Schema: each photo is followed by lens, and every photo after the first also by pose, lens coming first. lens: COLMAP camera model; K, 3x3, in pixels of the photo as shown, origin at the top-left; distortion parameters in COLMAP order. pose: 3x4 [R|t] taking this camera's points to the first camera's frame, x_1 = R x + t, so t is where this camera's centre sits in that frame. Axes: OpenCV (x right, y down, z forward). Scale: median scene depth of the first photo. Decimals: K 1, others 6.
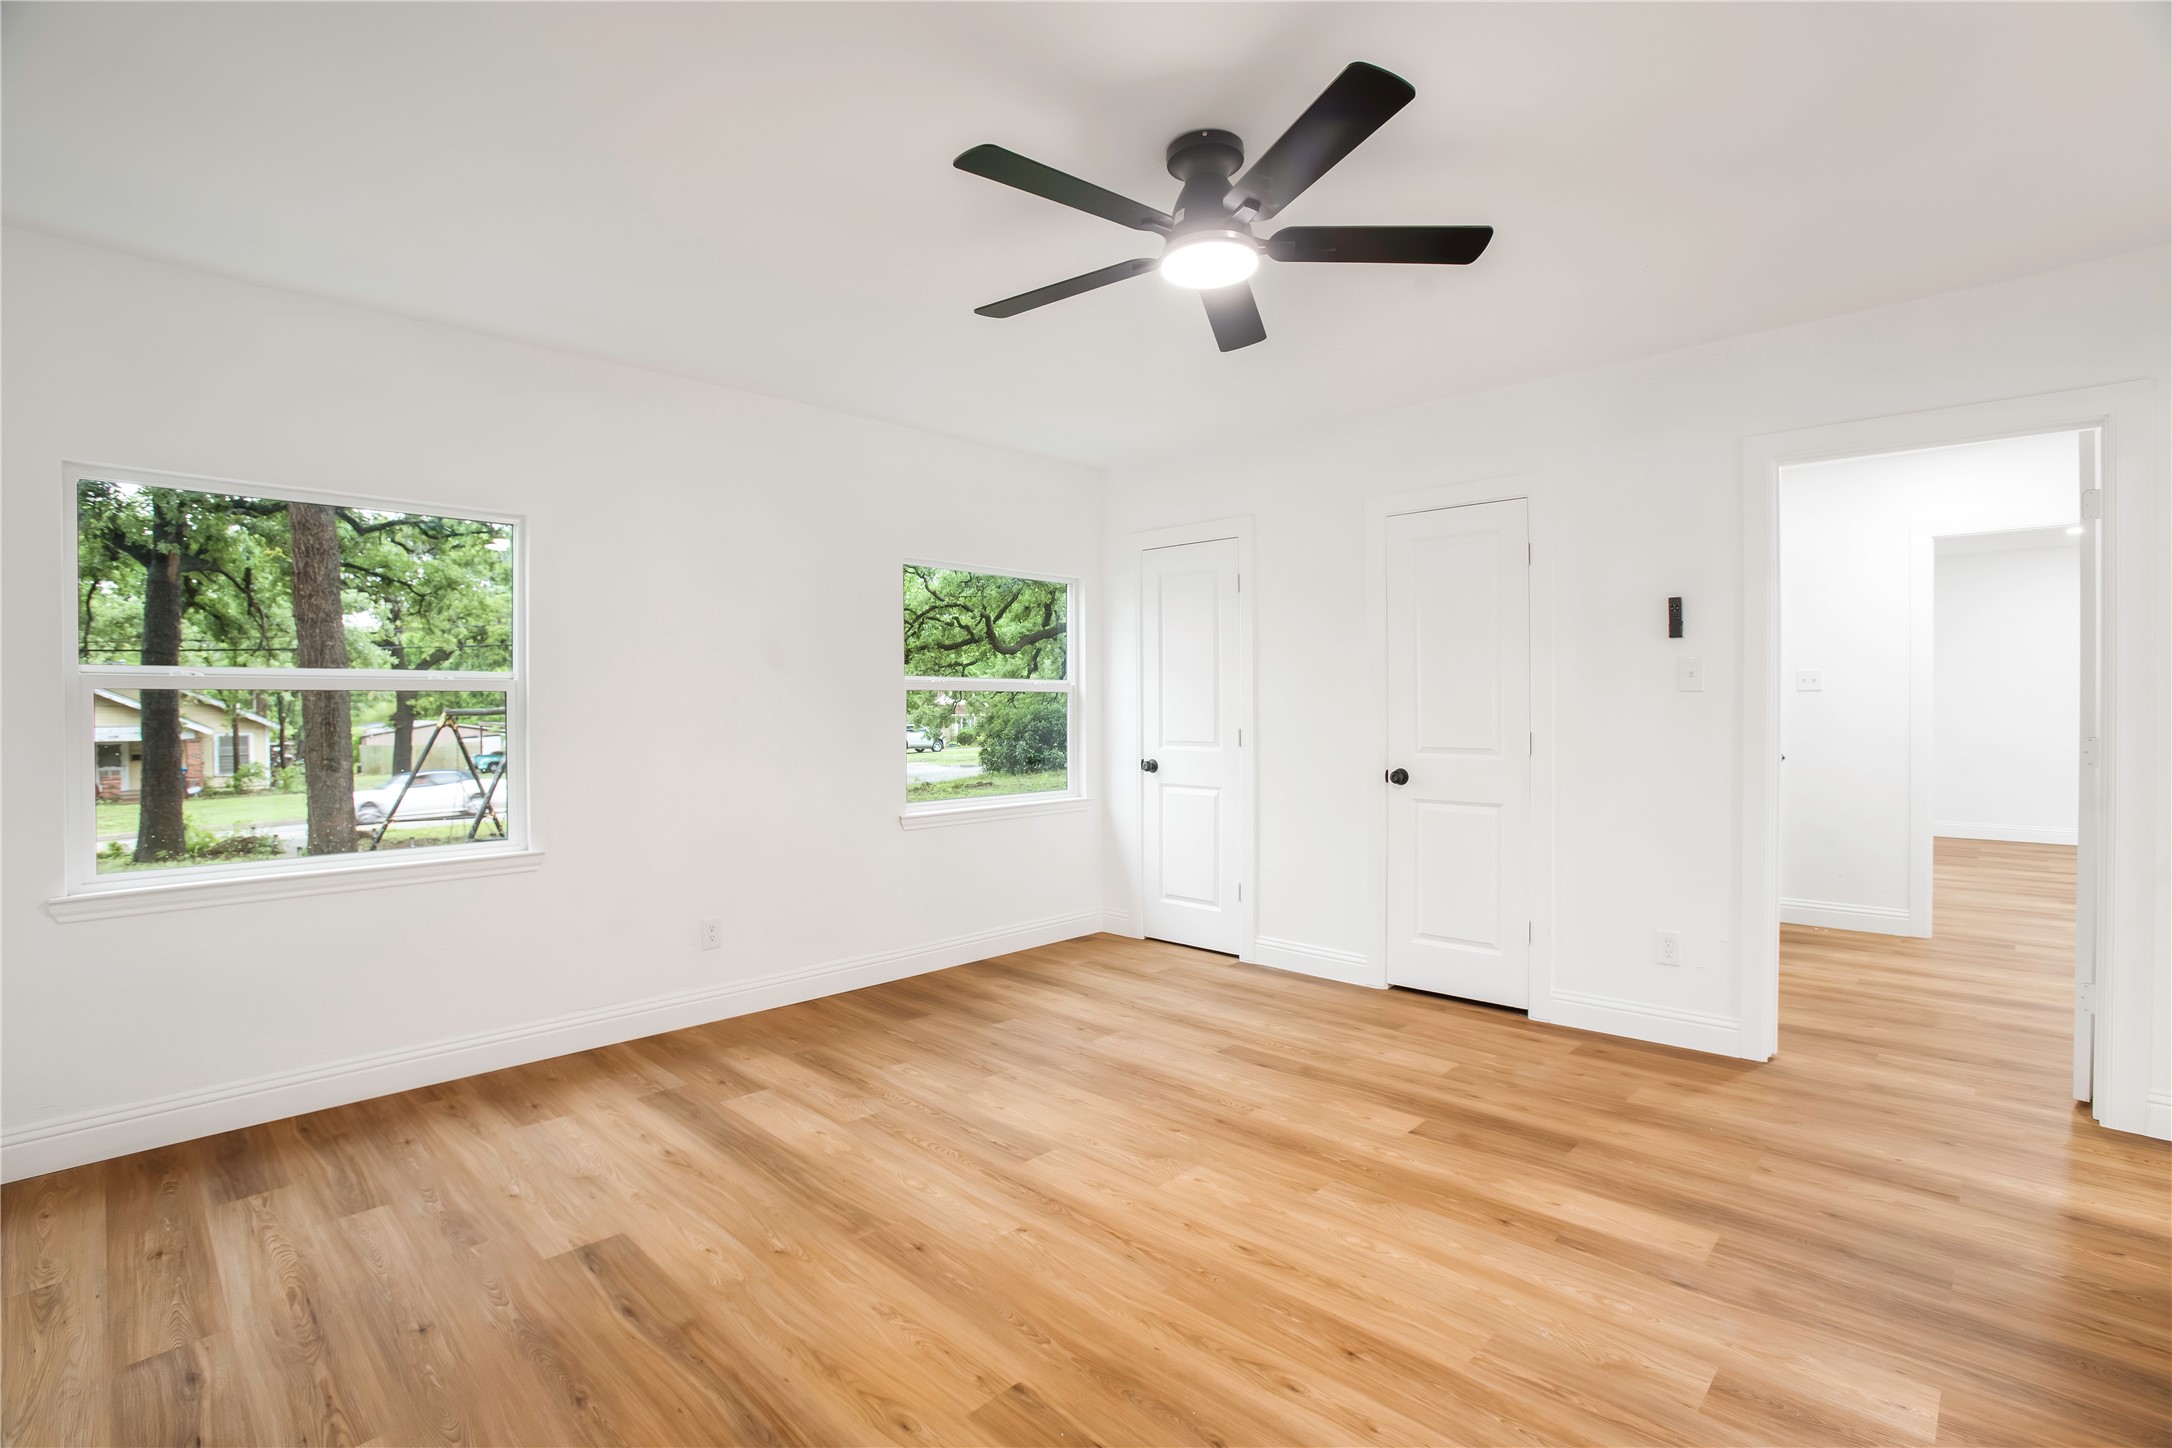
lens RADIAL K [[1002.5, 0, 1080.3], [0, 1002.5, 718.4], [0, 0, 1]] dist [-0.076974, 0.029106]
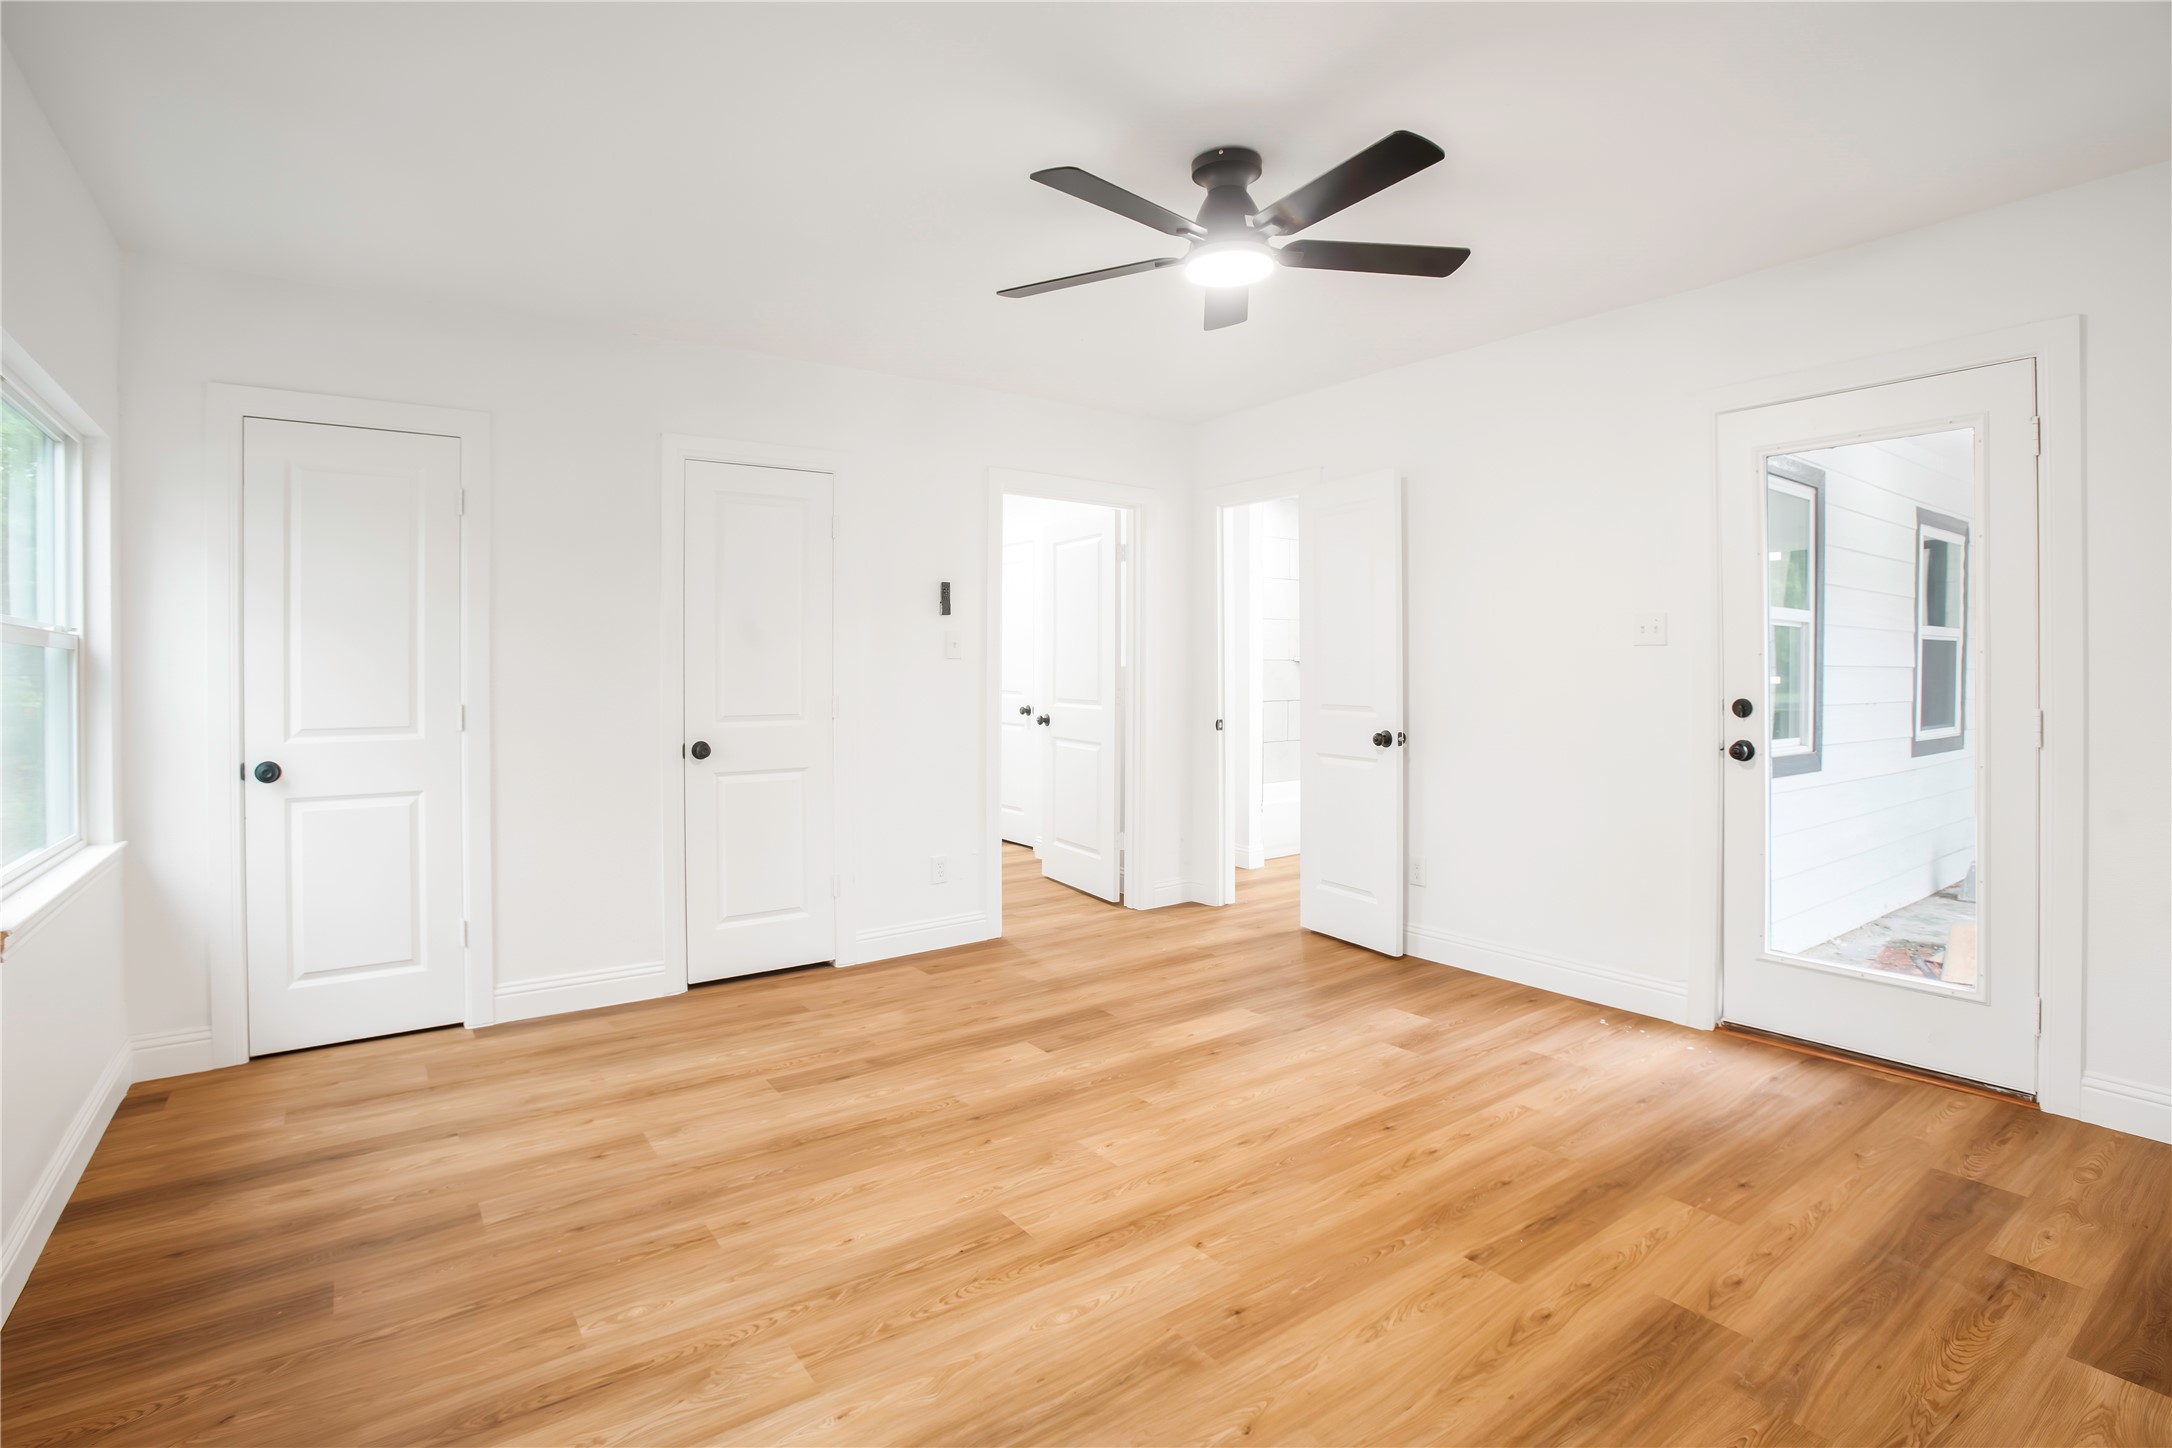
lens RADIAL K [[1051.7, 0, 1038.8], [0, 1051.7, 682.4], [0, 0, 1]] dist [-0.084850, 0.034388]
pose [[0.188561, -0.008319, 0.982026, -0.799640], [0.016099, 0.999856, 0.005378, -0.004564], [-0.981929, 0.014796, 0.188668, 0.757135]]
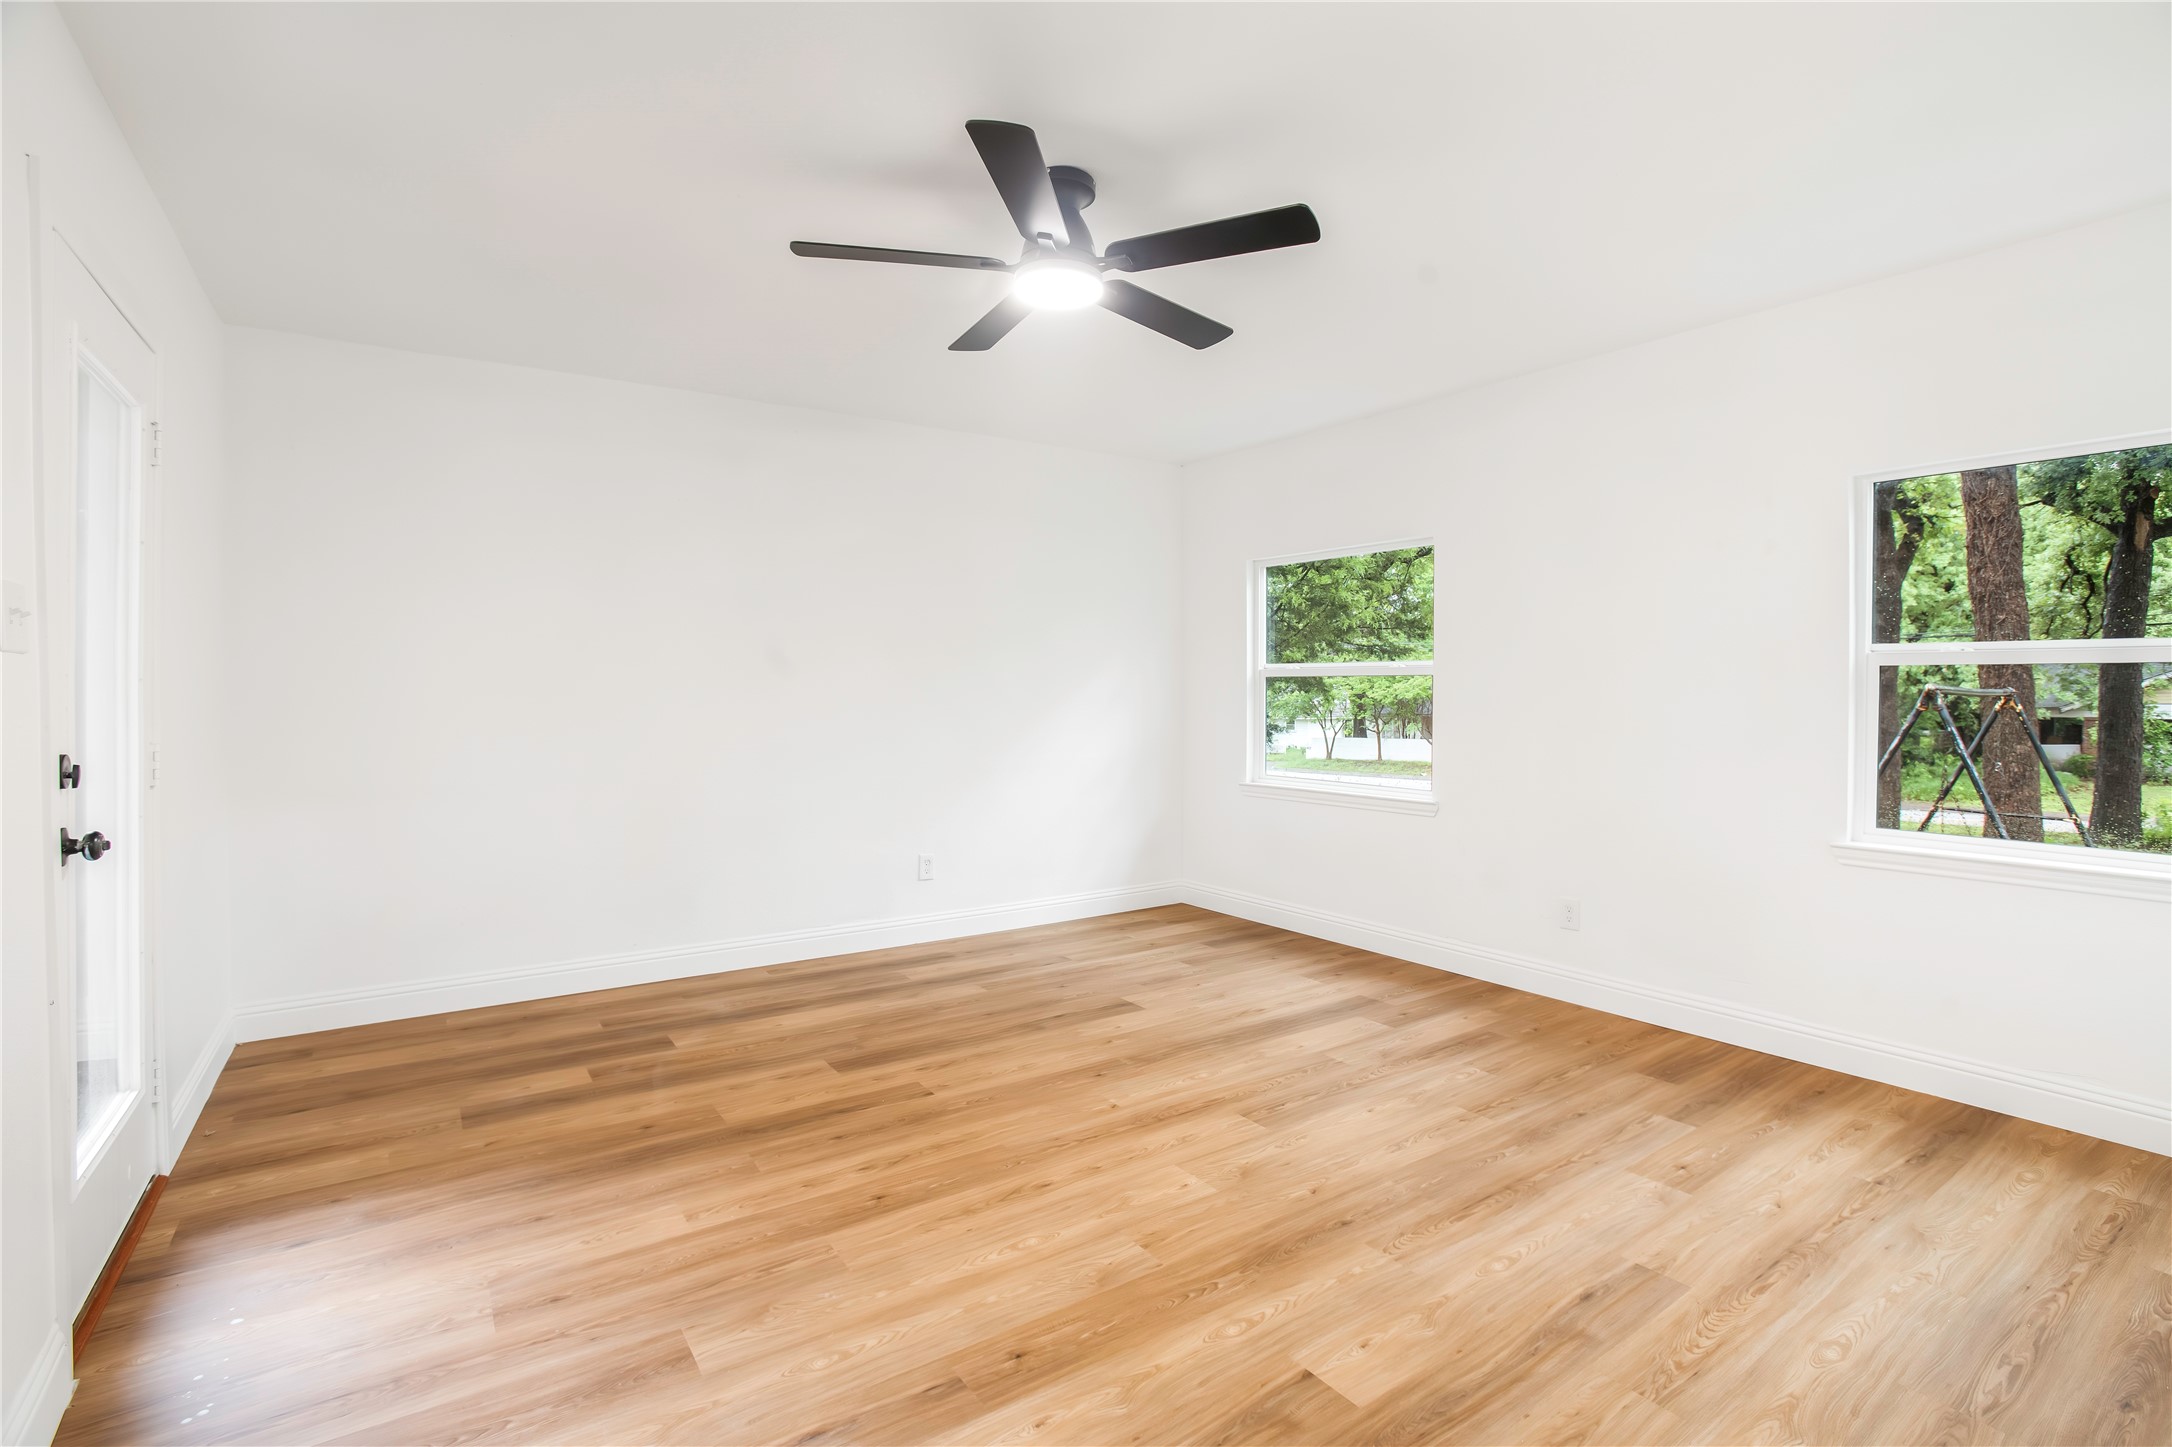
lens RADIAL K [[1002.5, 0, 1080.3], [0, 1002.5, 717.9], [0, 0, 1]] dist [-0.076974, 0.029106]
pose [[-0.187453, 0.032842, -0.981724, 0.929728], [-0.008773, 0.999345, 0.035107, -0.016159], [0.982234, 0.015193, -0.187042, 0.938018]]
